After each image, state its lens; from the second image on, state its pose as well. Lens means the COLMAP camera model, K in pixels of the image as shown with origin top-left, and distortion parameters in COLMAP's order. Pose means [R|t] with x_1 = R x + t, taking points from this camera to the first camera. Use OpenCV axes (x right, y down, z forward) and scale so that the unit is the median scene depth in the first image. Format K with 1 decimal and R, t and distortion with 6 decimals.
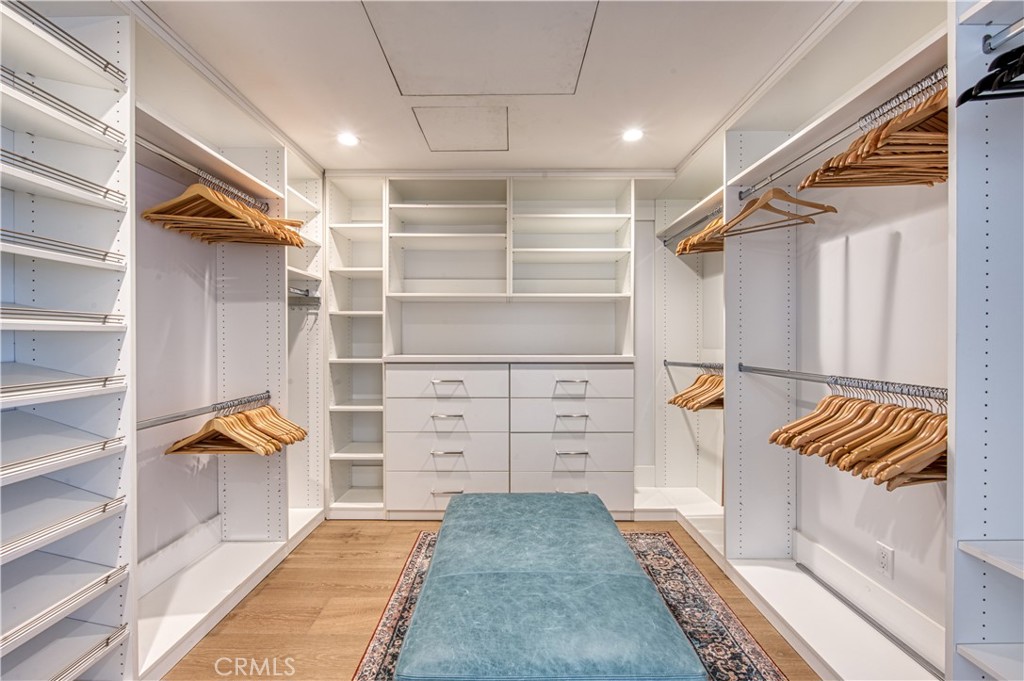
lens RADIAL K [[408.9, 0, 512.0], [0, 408.9, 340.5], [0, 0, 1]] dist [-0.036430, 0.000017]
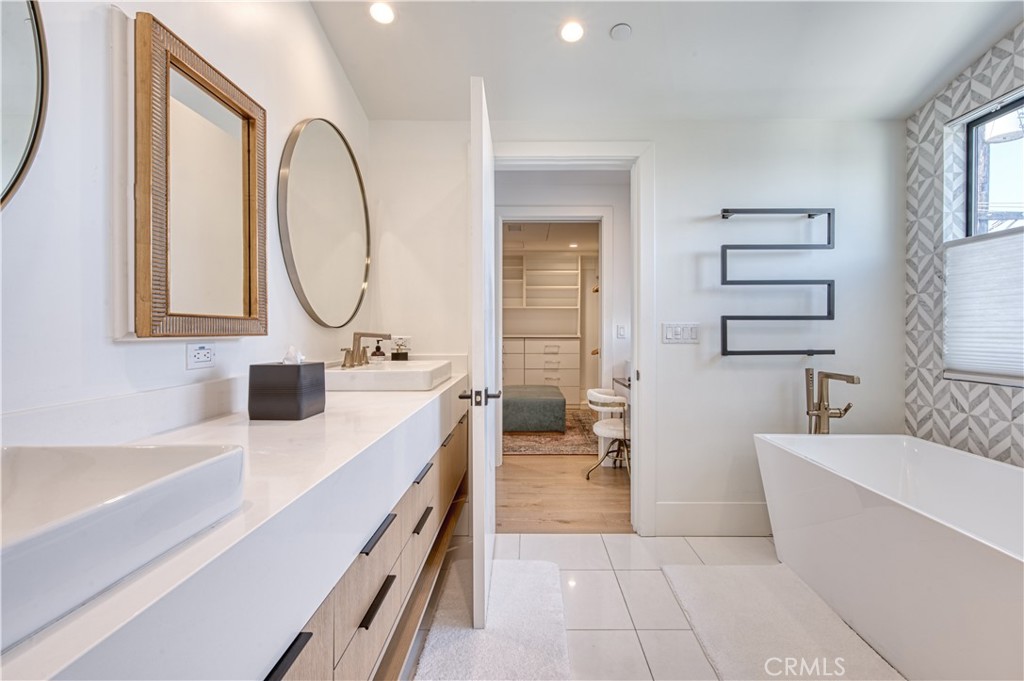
lens RADIAL K [[466.7, 0, 516.9], [0, 466.7, 327.3], [0, 0, 1]] dist [0.001124, 0.000121]
pose [[0.999864, 0.000237, -0.016507, -0.005576], [-0.000445, 0.999920, -0.012602, 0.025826], [0.016503, 0.012607, 0.999784, -1.550516]]
